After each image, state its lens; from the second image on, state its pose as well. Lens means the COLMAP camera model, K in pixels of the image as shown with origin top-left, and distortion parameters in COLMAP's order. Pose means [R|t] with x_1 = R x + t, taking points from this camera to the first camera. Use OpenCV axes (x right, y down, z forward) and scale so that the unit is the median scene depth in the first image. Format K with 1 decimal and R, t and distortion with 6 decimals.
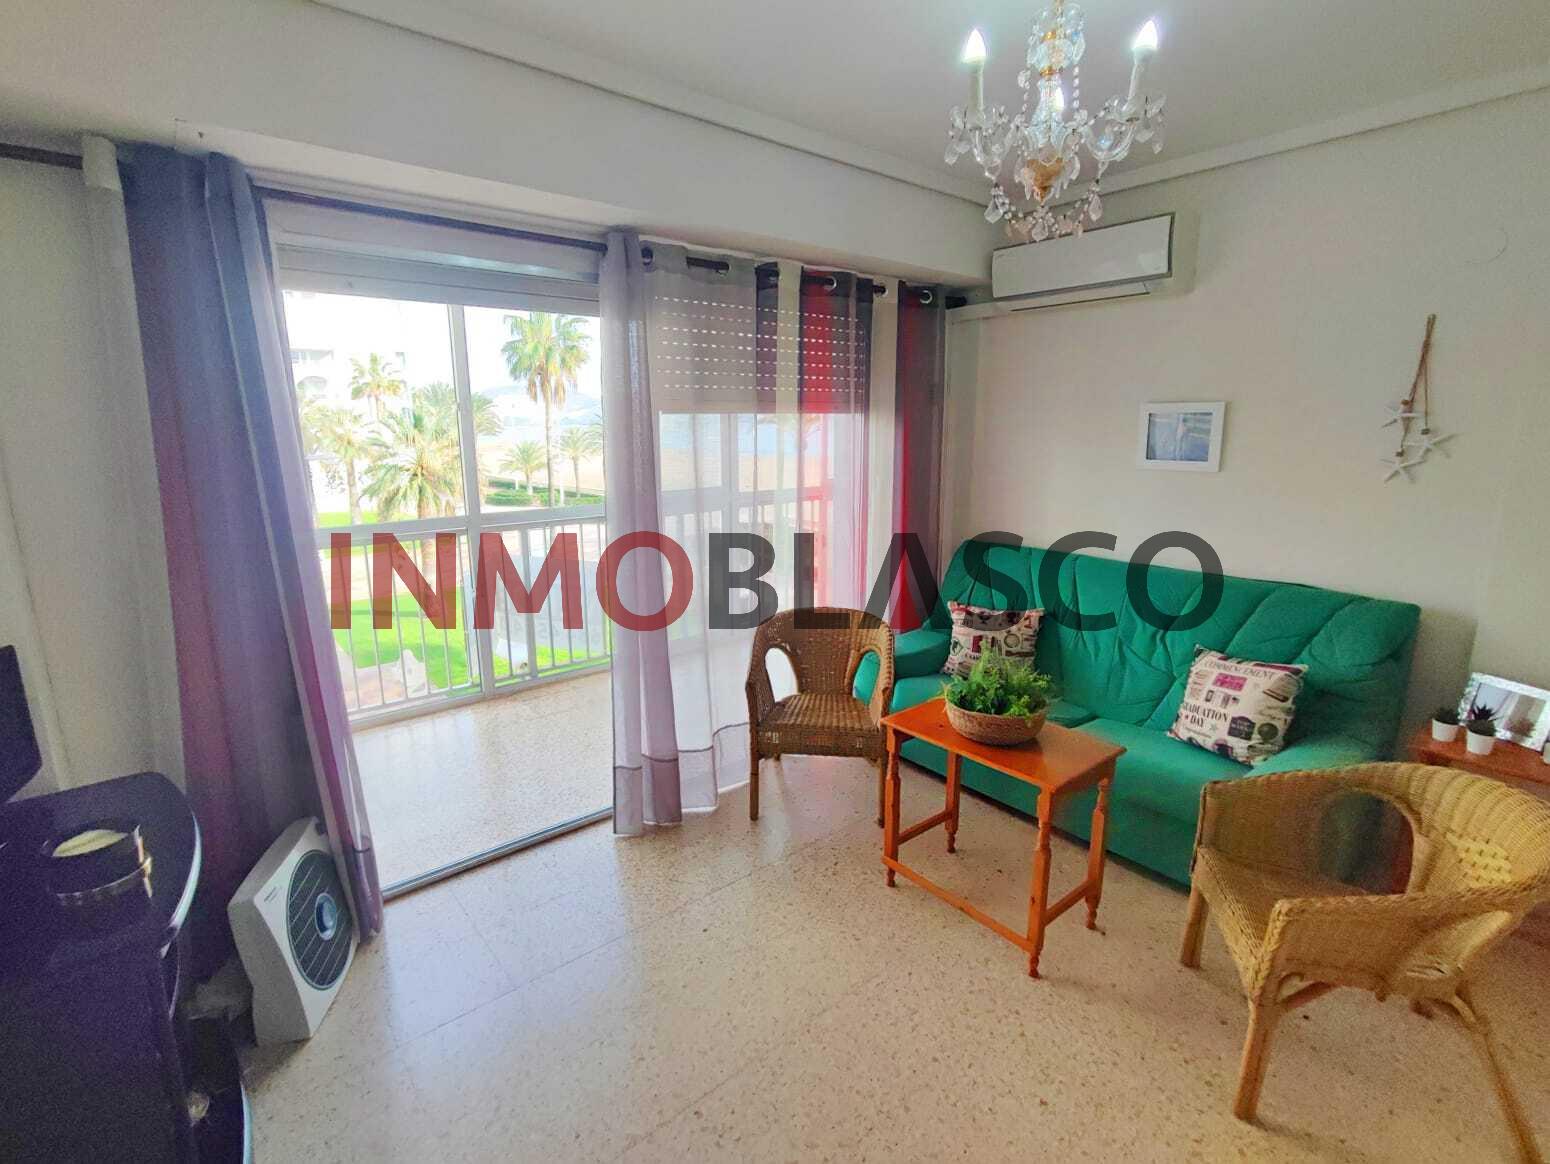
lens RADIAL K [[739.4, 0, 775.0], [0, 739.4, 582.0], [0, 0, 1]] dist [-0.034167, 0.019939]
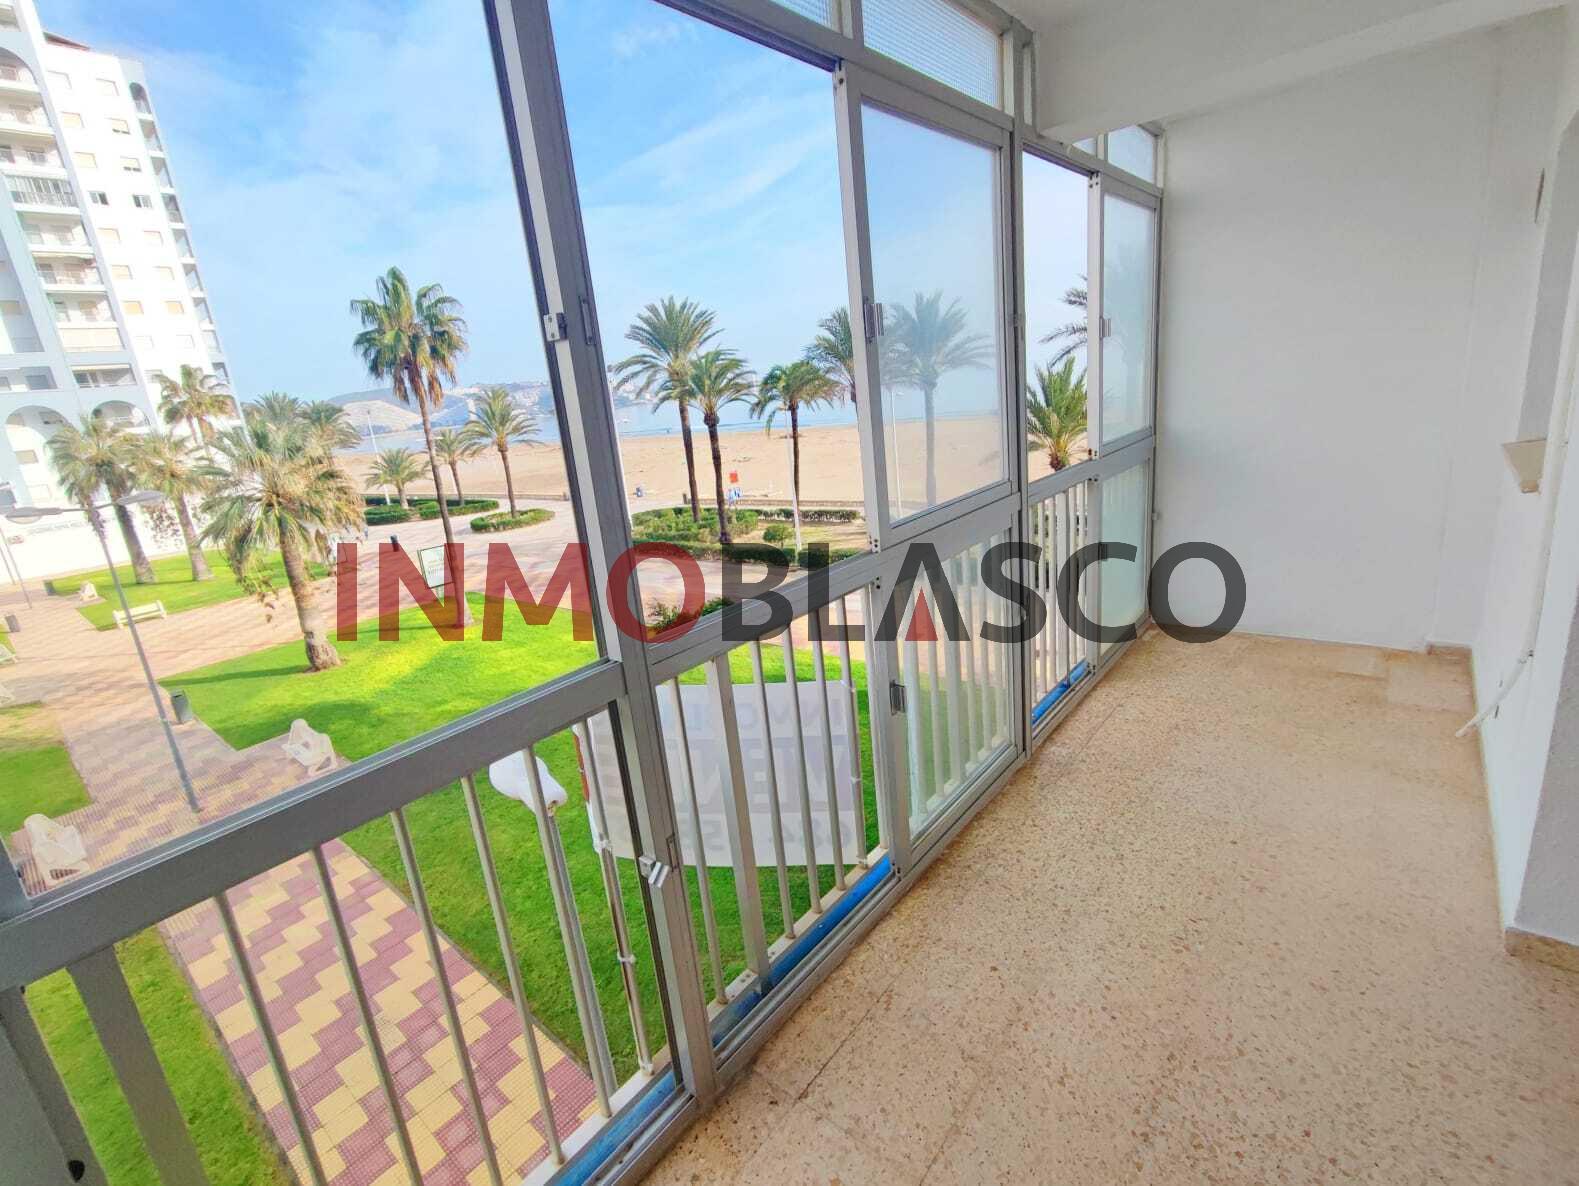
lens RADIAL K [[735.8, 0, 779.0], [0, 735.8, 591.0], [0, 0, 1]] dist [-0.019323, 0.017444]
pose [[0.980142, -0.140864, 0.139566, -0.042016], [0.134163, 0.989356, 0.056354, -0.014328], [-0.146019, -0.036510, 0.988608, 0.072310]]
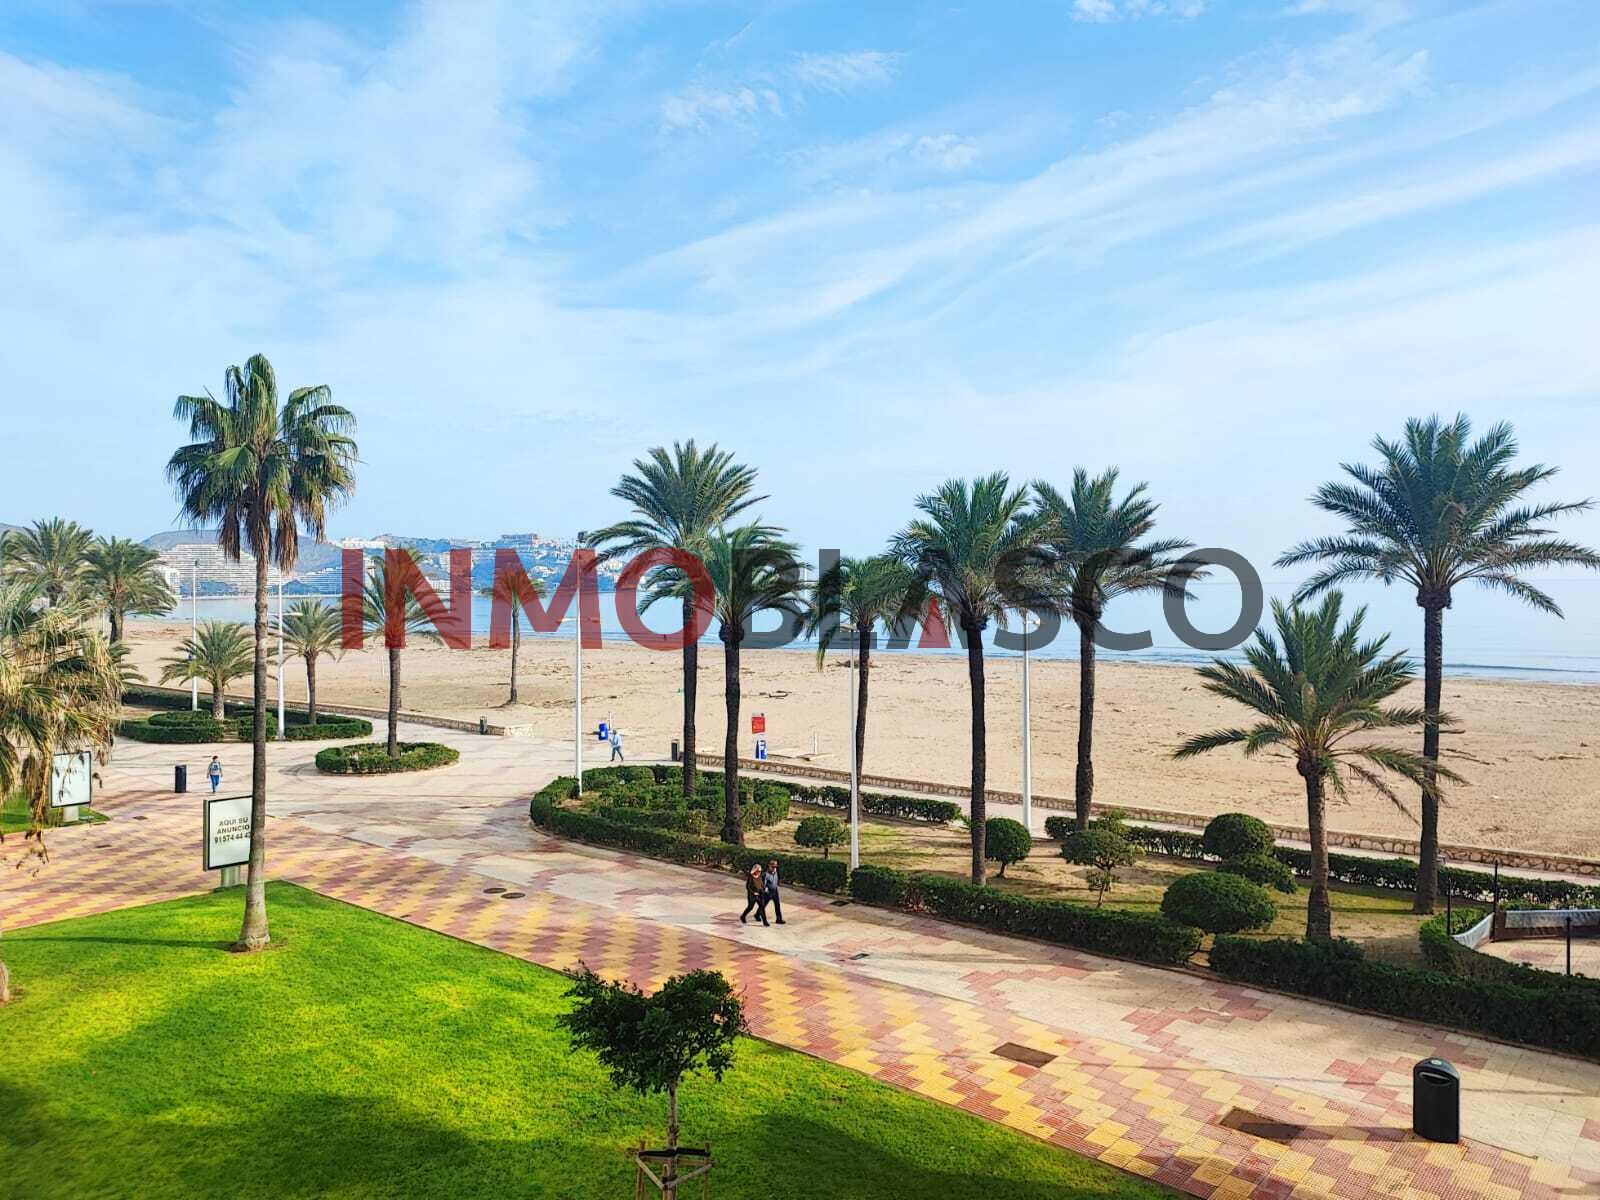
lens RADIAL K [[1162.1, 0, 800.0], [0, 1162.1, 600.0], [0, 0, 1]] dist [0.056390, -0.028471]
pose [[0.990722, -0.005471, 0.135797, -0.035515], [0.032639, 0.979526, -0.198655, -0.031180], [-0.131929, 0.201244, 0.970616, 0.119977]]
